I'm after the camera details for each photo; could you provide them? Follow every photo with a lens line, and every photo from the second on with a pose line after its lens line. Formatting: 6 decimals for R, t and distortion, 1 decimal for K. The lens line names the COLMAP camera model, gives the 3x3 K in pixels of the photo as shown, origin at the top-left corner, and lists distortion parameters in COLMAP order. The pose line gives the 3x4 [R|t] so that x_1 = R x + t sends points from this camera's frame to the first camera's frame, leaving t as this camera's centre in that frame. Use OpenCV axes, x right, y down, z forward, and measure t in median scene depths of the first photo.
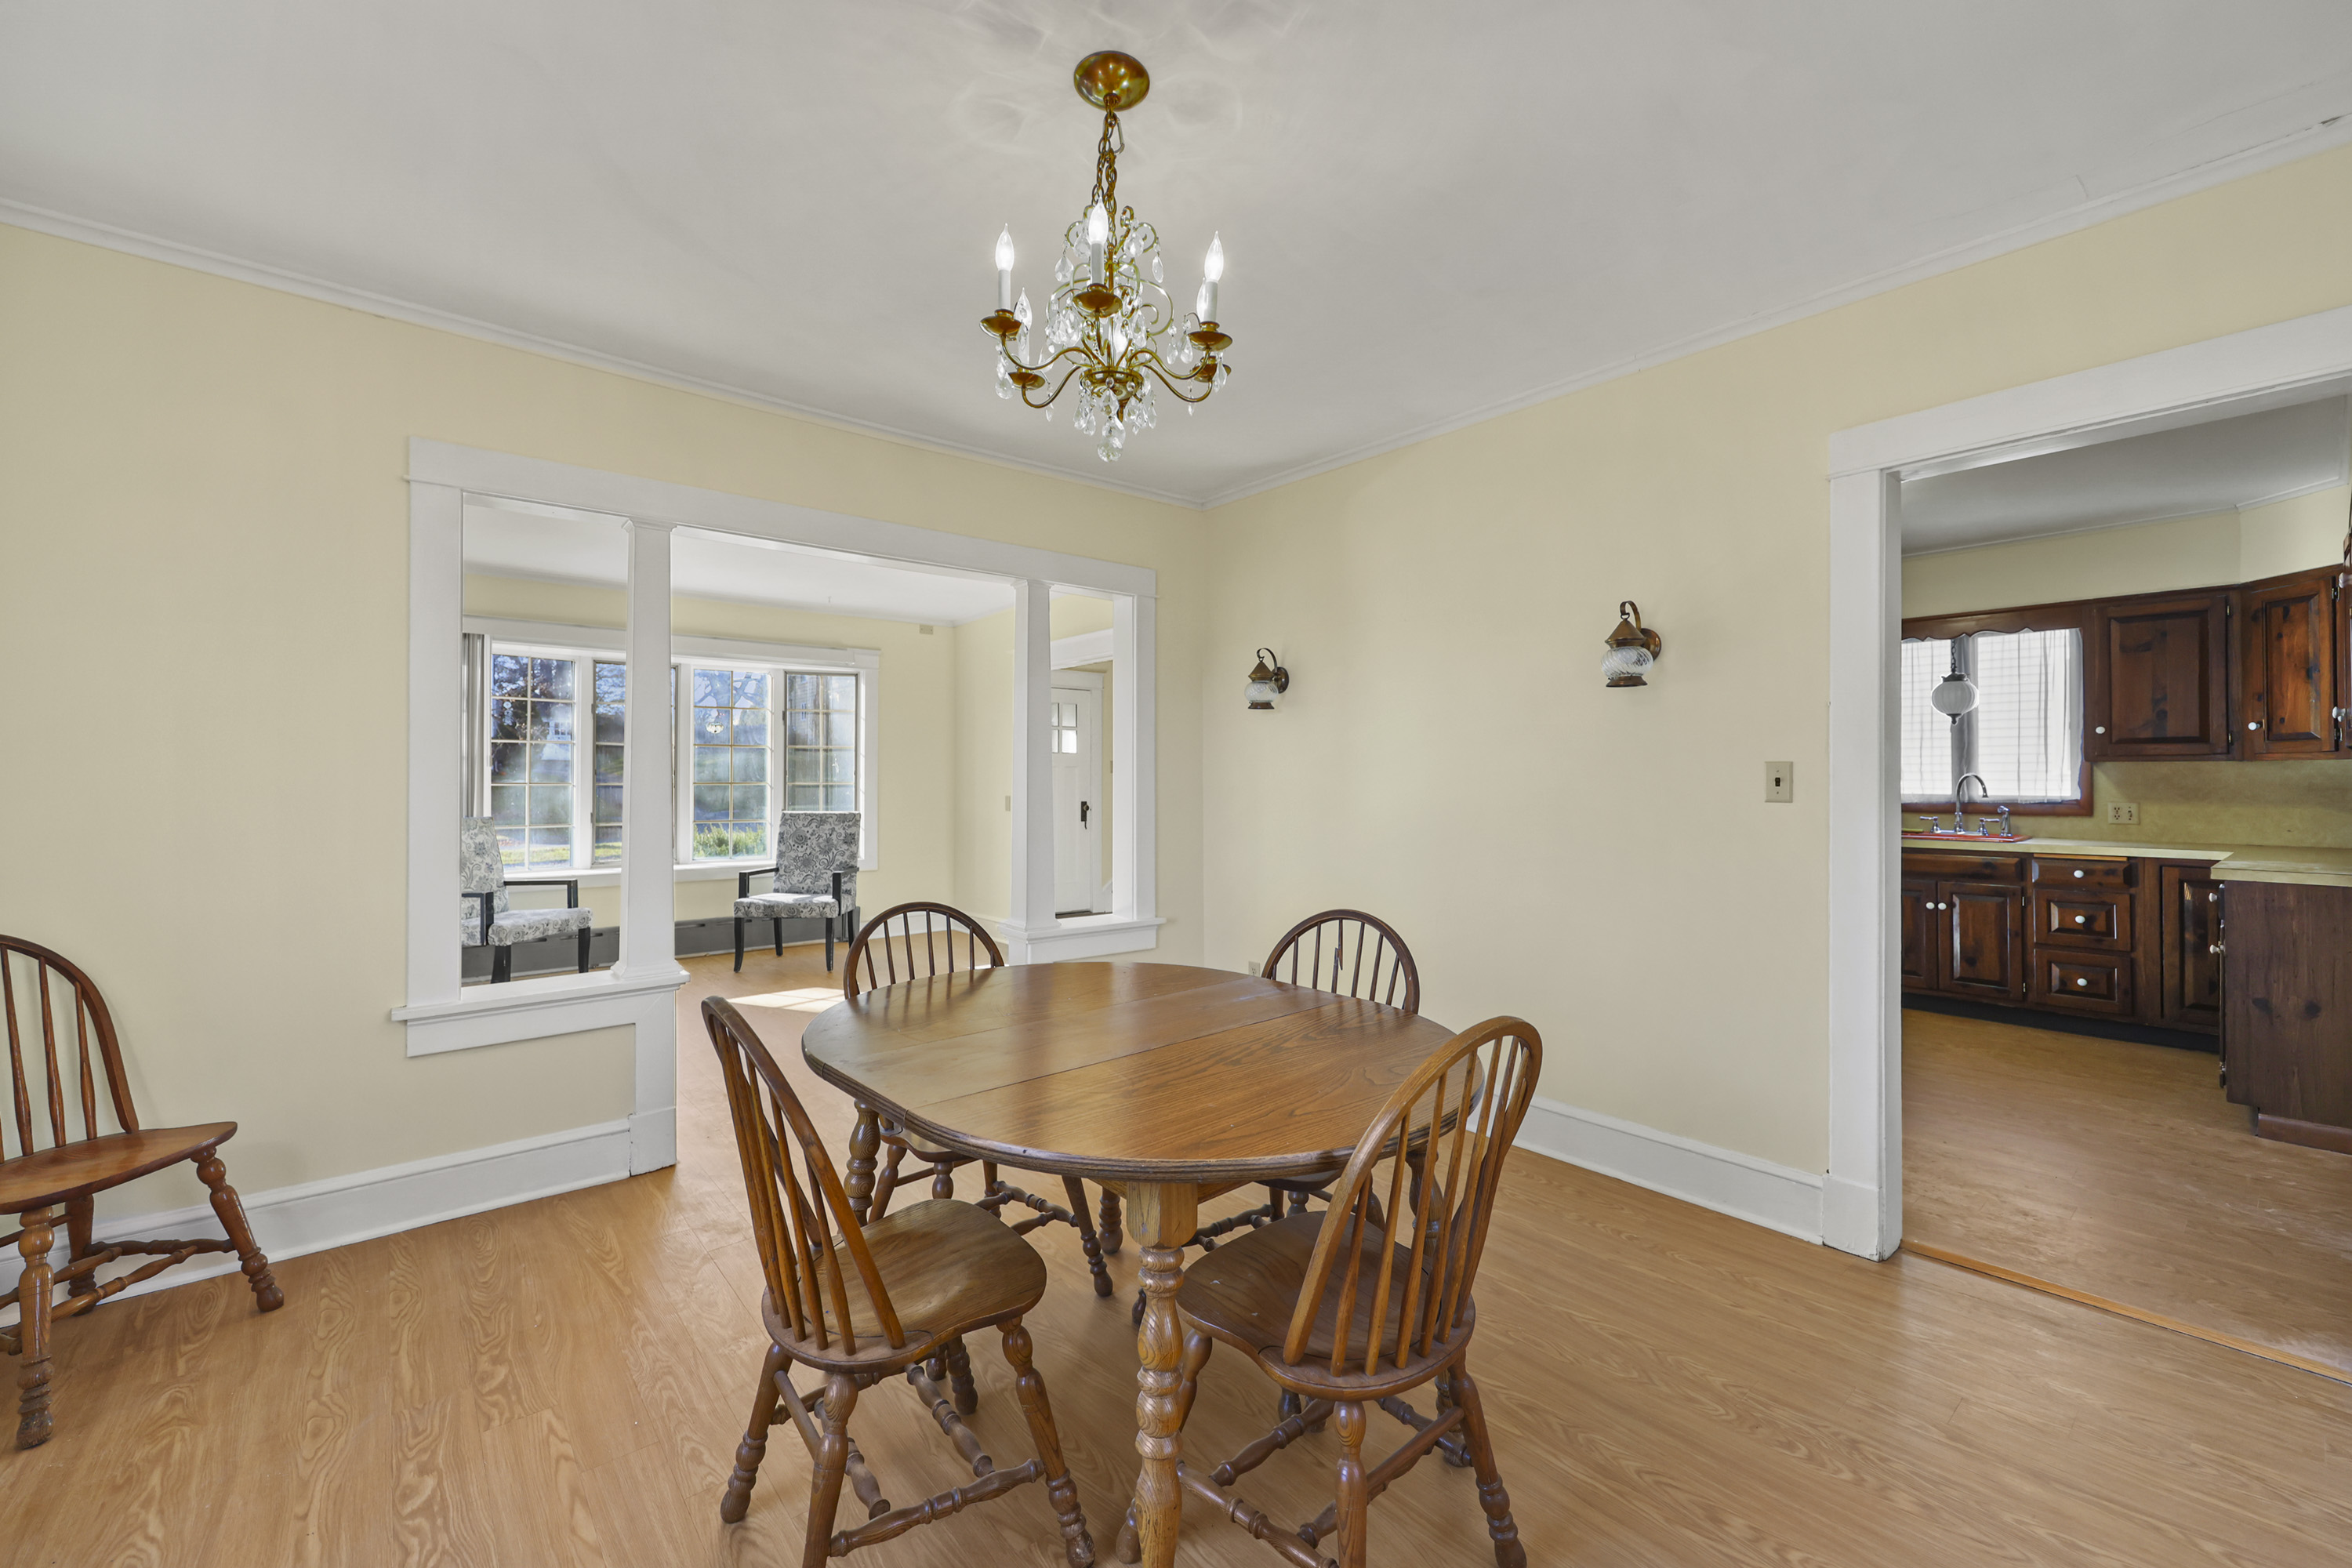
lens RADIAL K [[954.4, 0, 1188.5], [0, 954.4, 763.3], [0, 0, 1]] dist [0.002444, 0.000294]
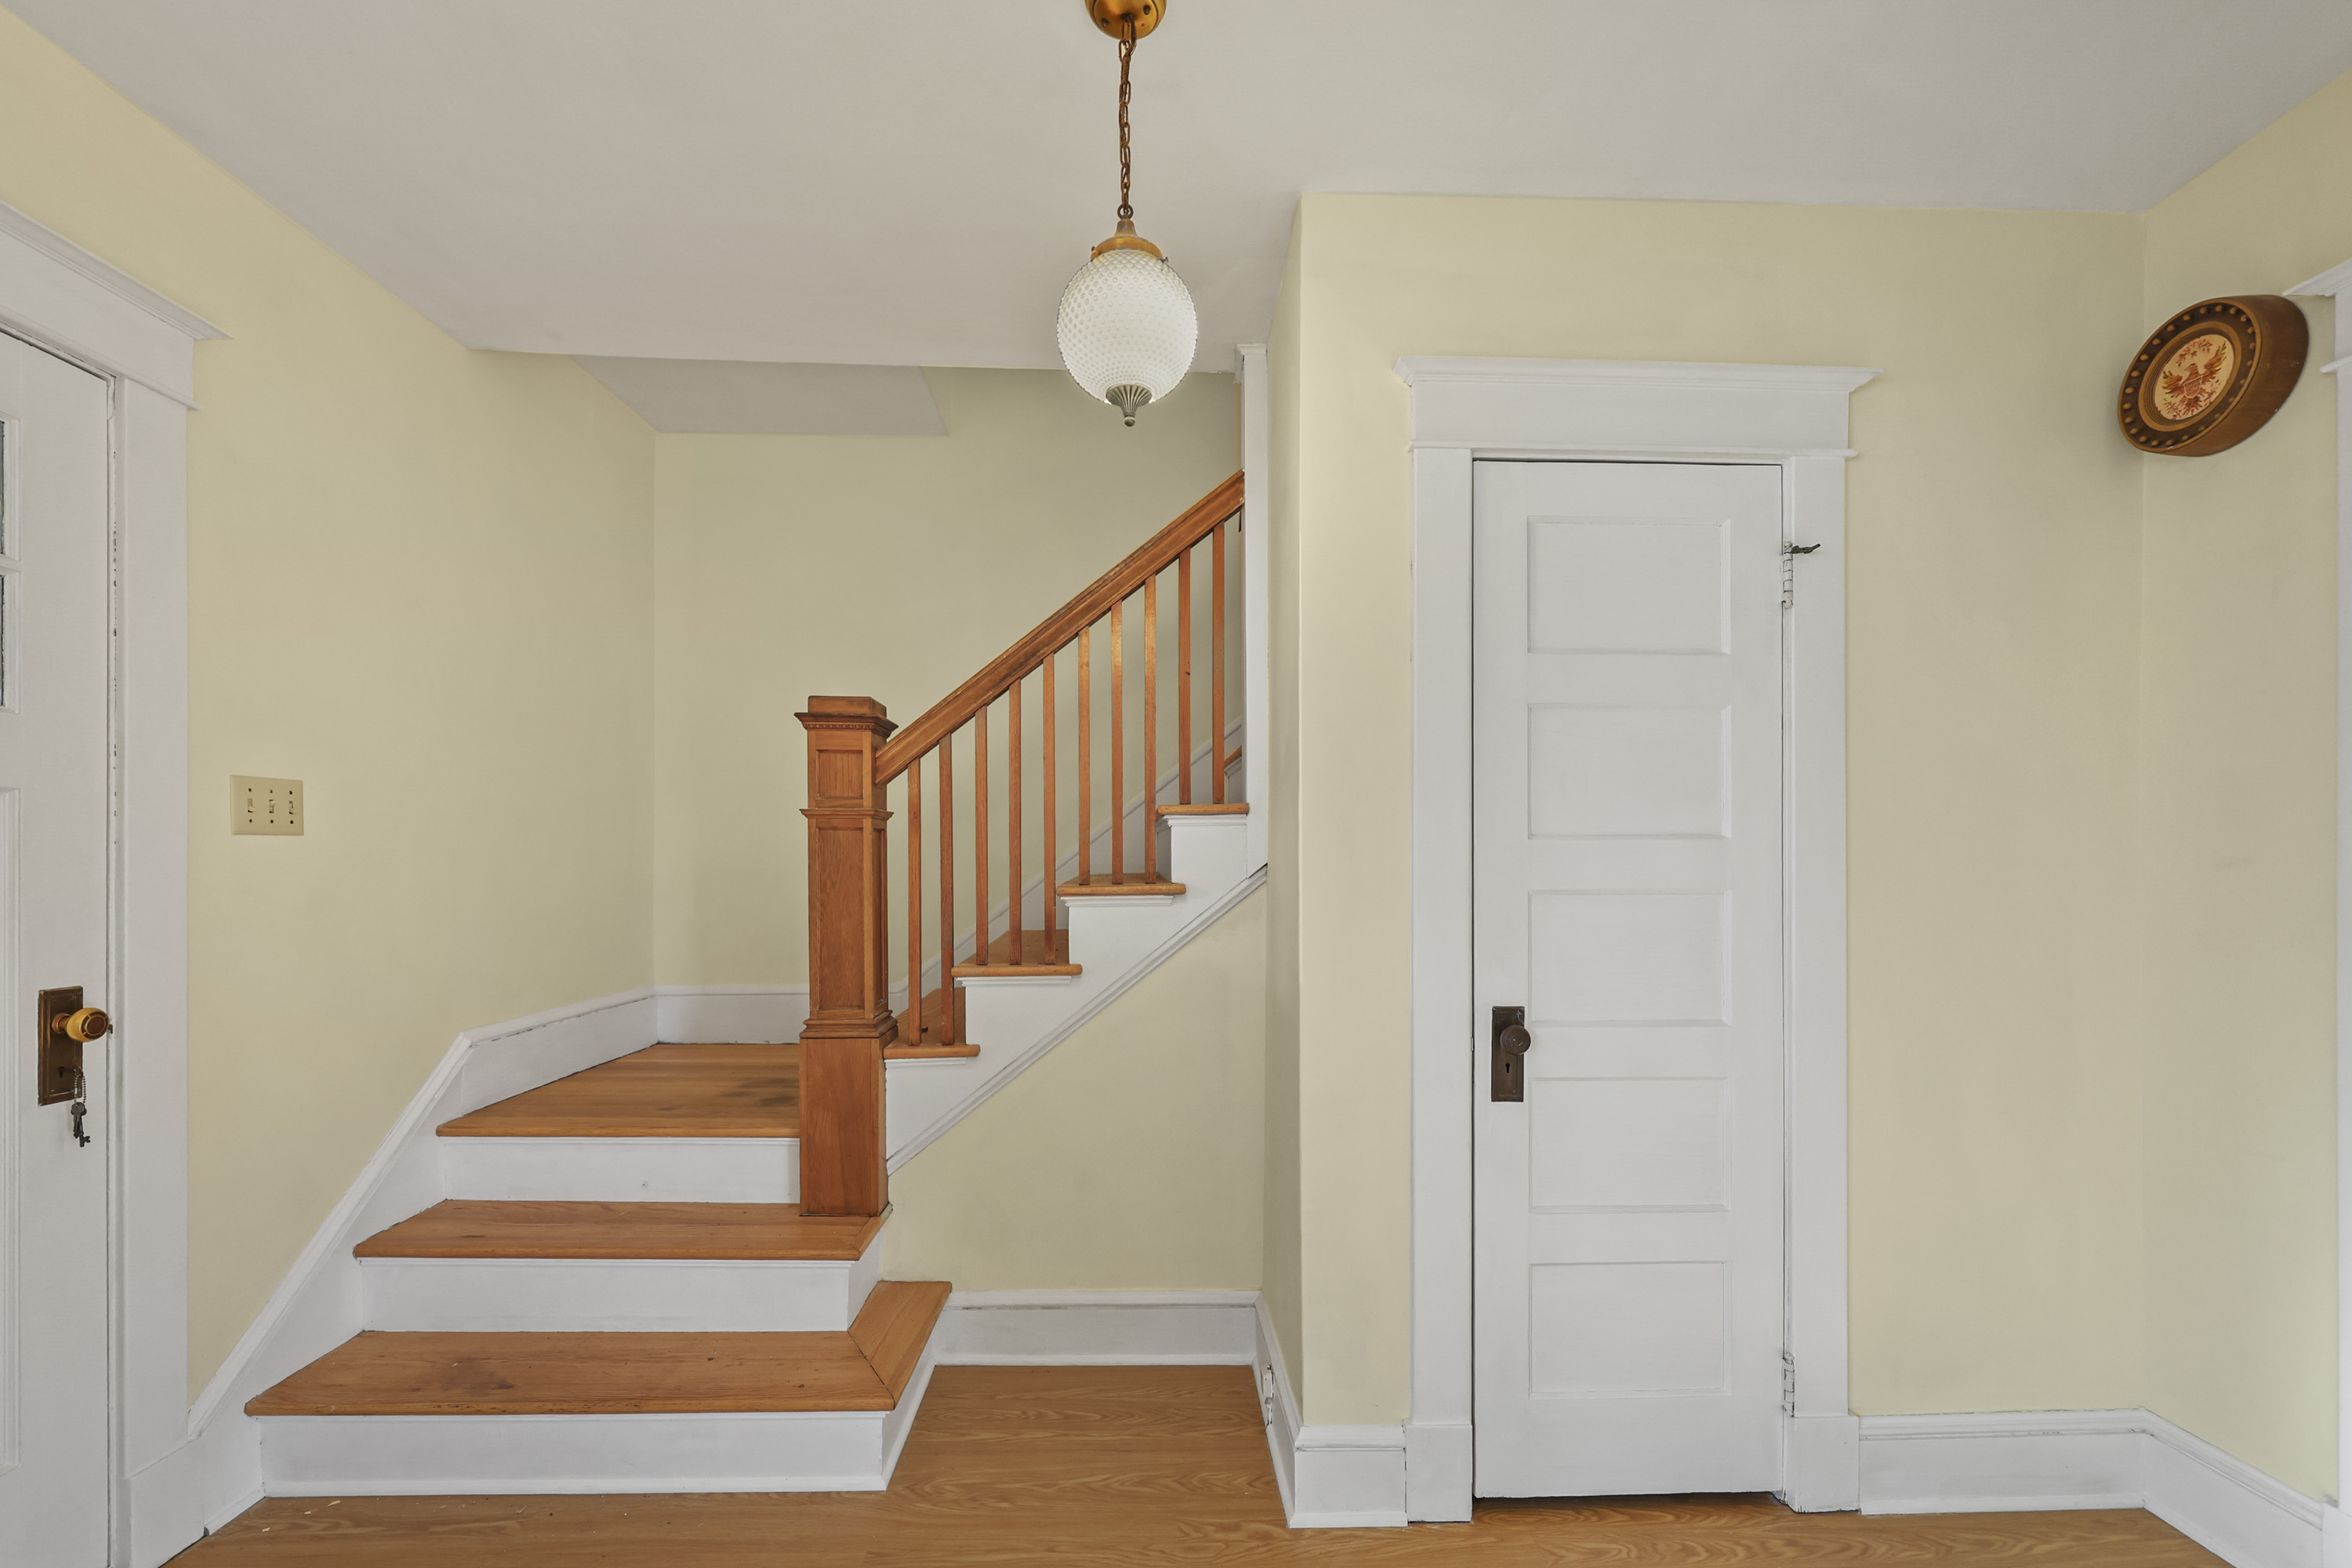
lens RADIAL K [[976.6, 0, 1176.5], [0, 976.6, 870.5], [0, 0, 1]] dist [0.000143, 0.000046]
pose [[0.618363, 0.001937, 0.785890, -0.167760], [-0.015353, 0.999836, 0.009616, 0.017230], [-0.785742, -0.018012, 0.618291, 0.979990]]
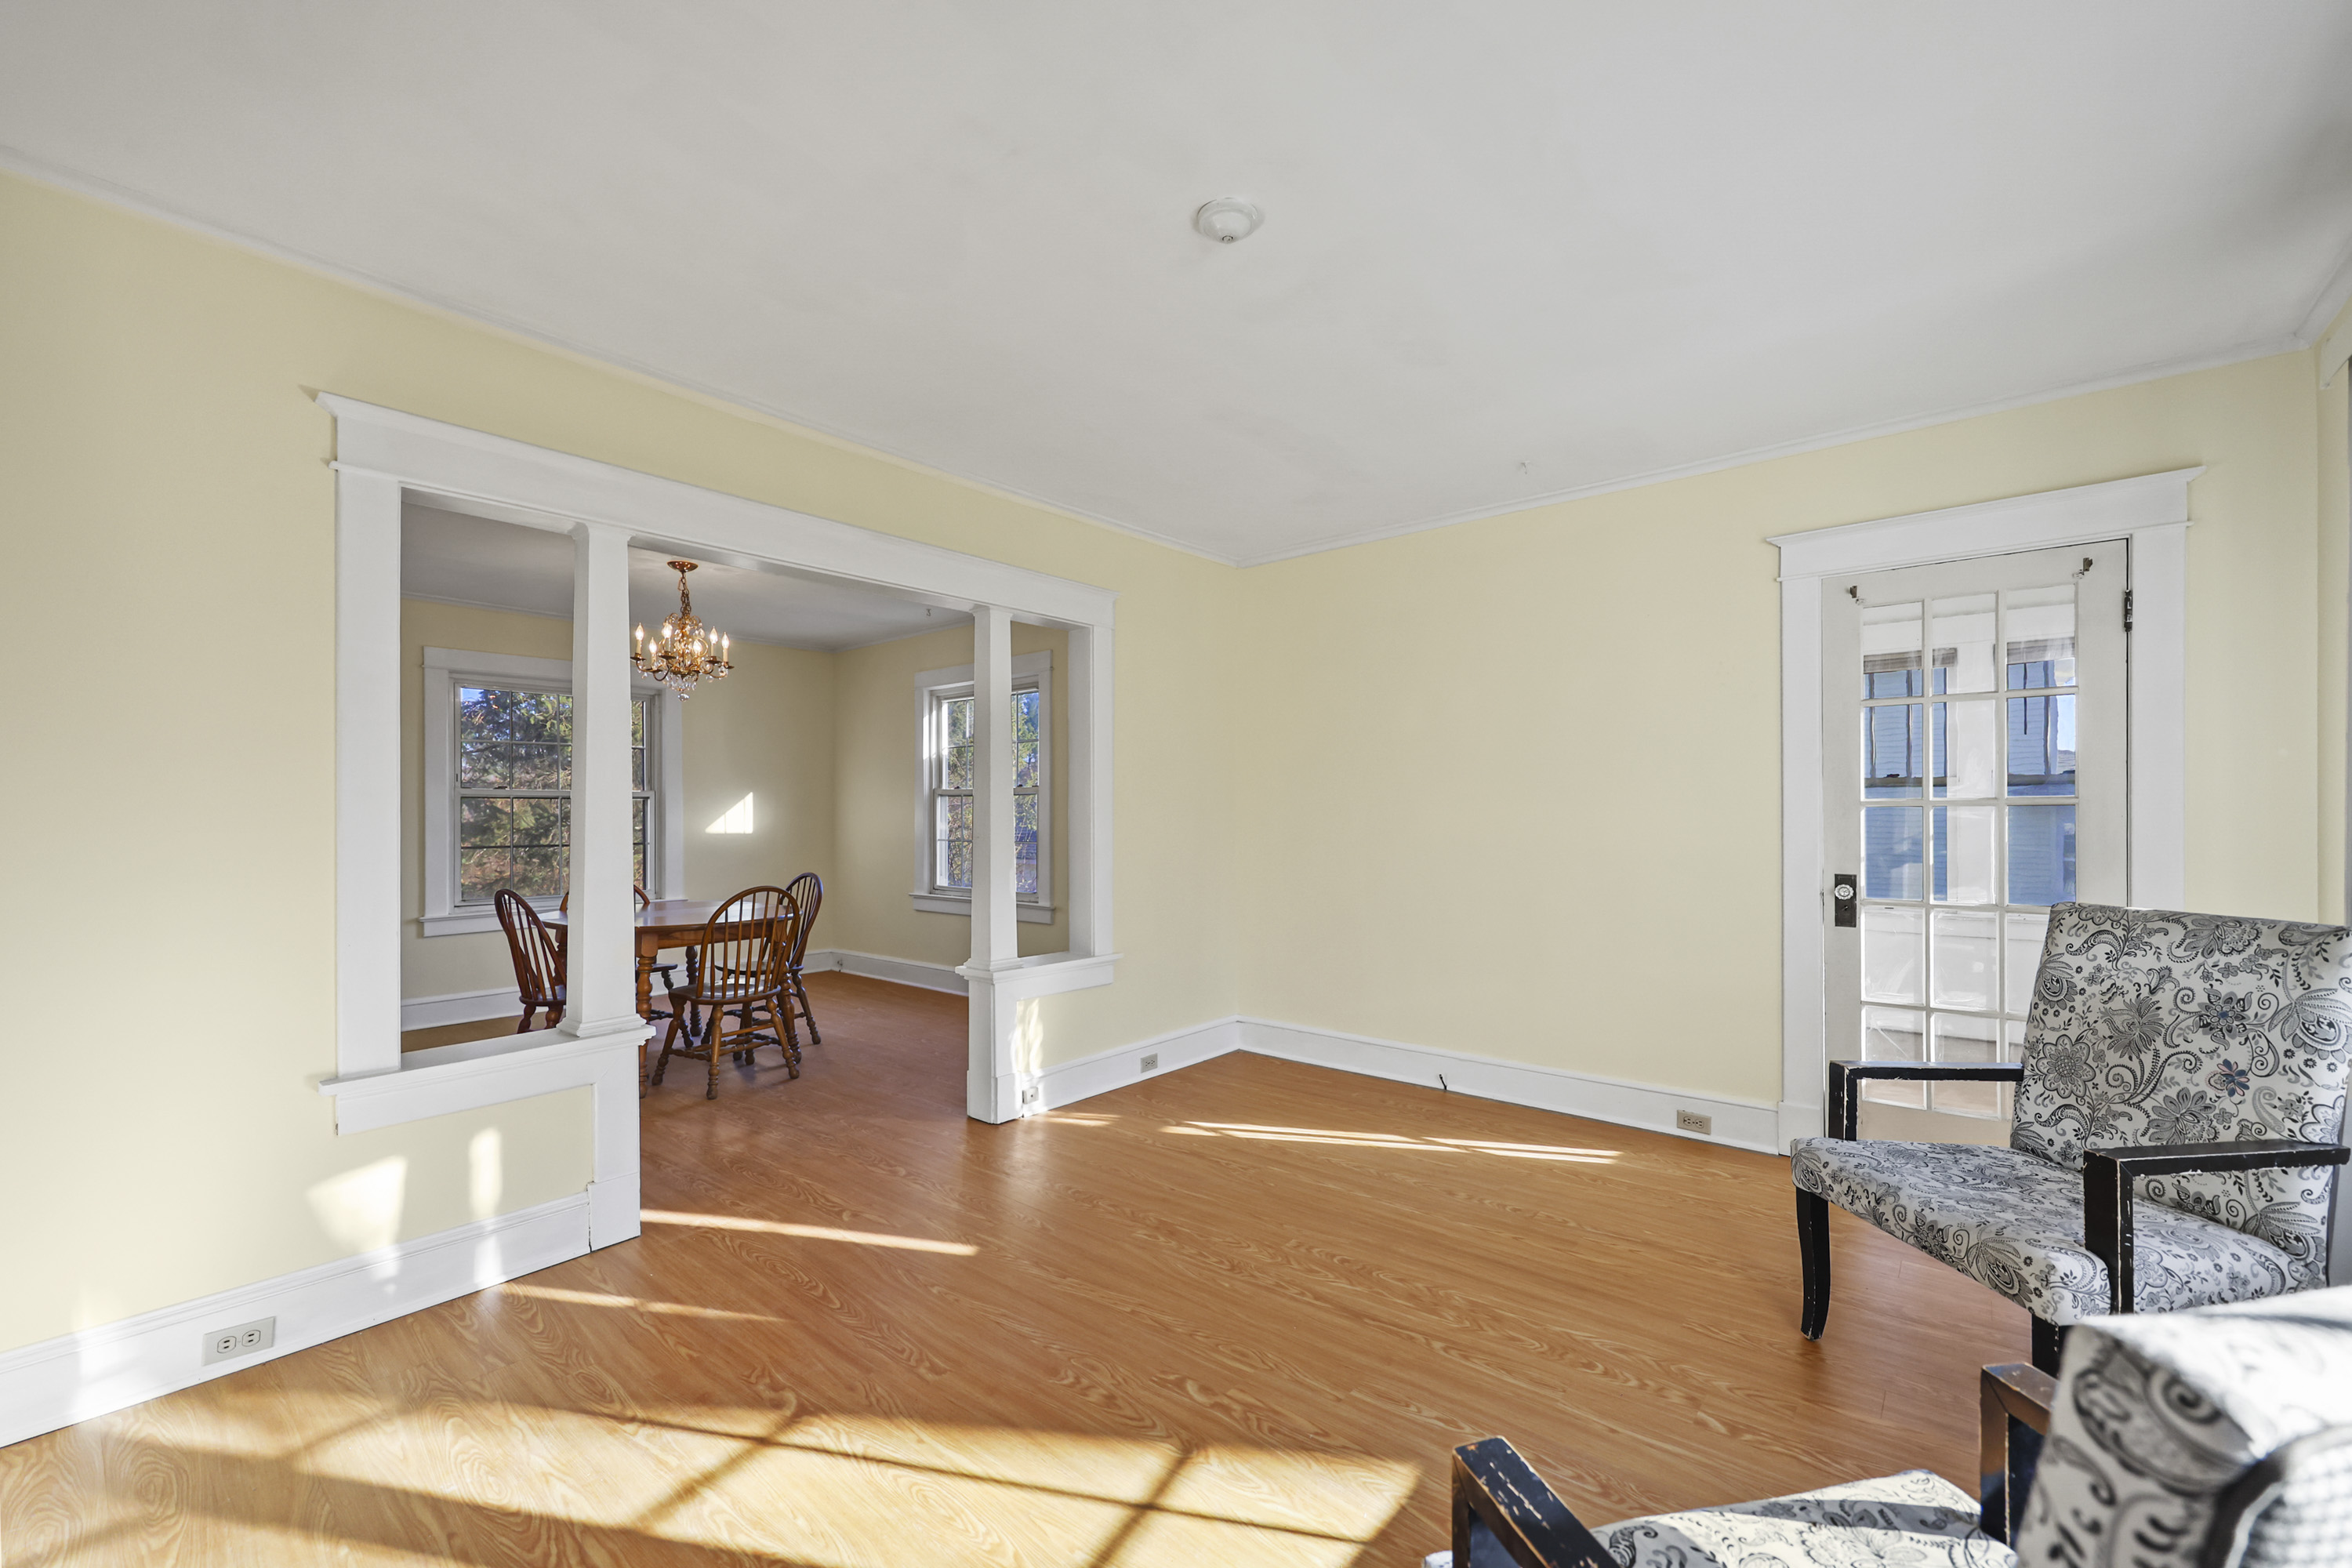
lens RADIAL K [[954.7, 0, 1186.5], [0, 954.7, 812.7], [0, 0, 1]] dist [-0.000511, 0.000059]
pose [[-0.986078, 0.005353, -0.166197, -0.287522], [0.008189, 0.999832, -0.016386, 0.019577], [0.166081, -0.017519, -0.985956, 1.087365]]
